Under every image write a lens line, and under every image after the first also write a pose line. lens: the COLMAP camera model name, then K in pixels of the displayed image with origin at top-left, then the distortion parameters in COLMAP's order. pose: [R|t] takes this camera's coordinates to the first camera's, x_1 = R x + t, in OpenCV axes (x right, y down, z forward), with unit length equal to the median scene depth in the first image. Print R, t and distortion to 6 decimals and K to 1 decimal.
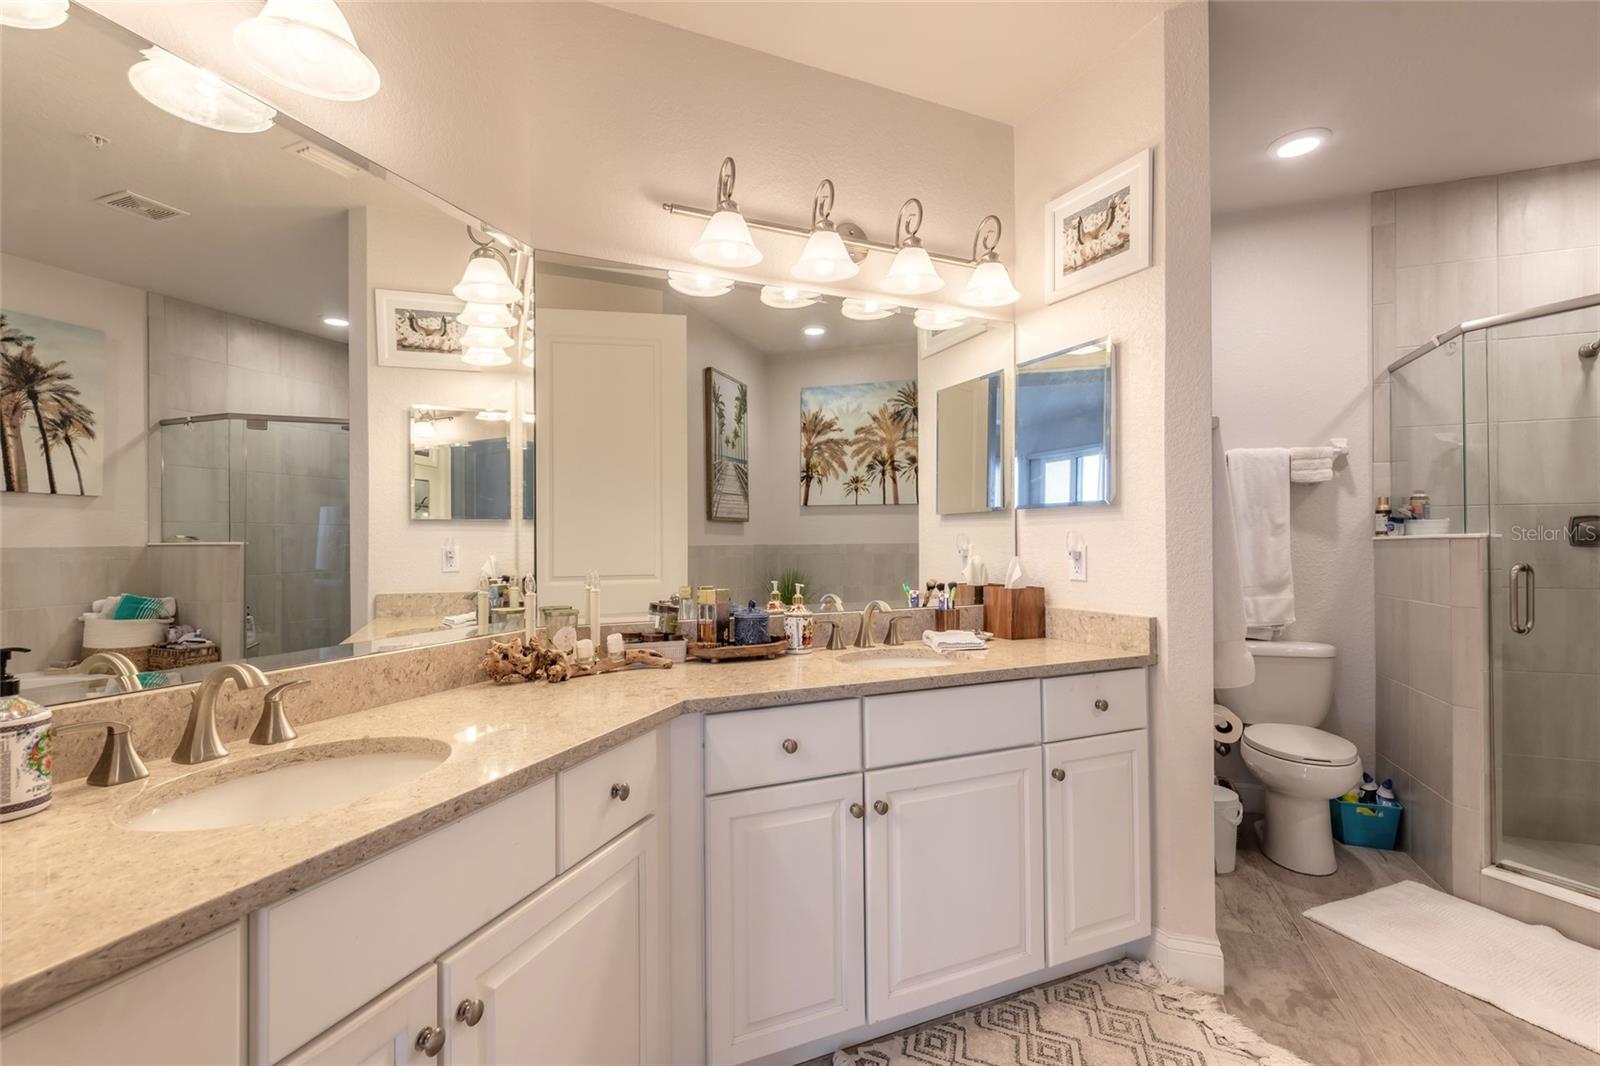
lens RADIAL K [[720.3, 0, 797.4], [0, 720.3, 538.3], [0, 0, 1]] dist [0.005512, 0.000095]
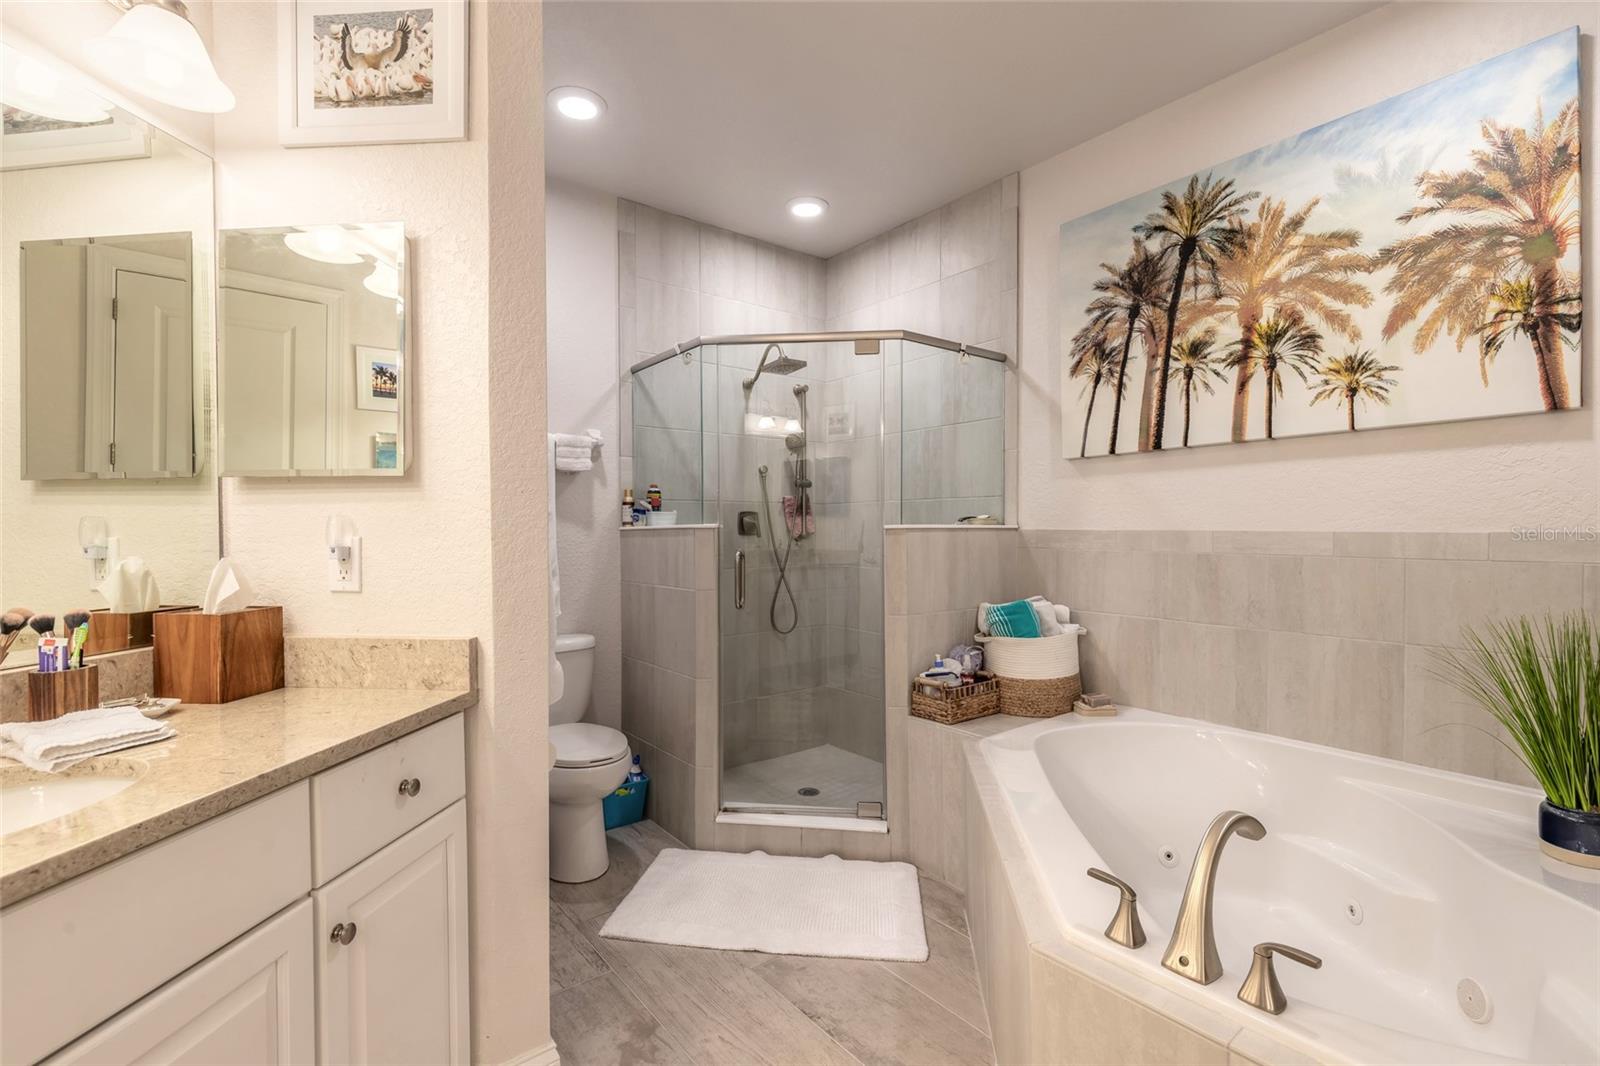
lens RADIAL K [[720.3, 0, 795.8], [0, 720.3, 538.4], [0, 0, 1]] dist [0.005512, 0.000095]
pose [[0.521158, -0.008705, 0.853416, 0.046420], [-0.002753, 0.999926, 0.011880, 0.001969], [-0.853456, -0.008541, 0.521096, 0.310326]]
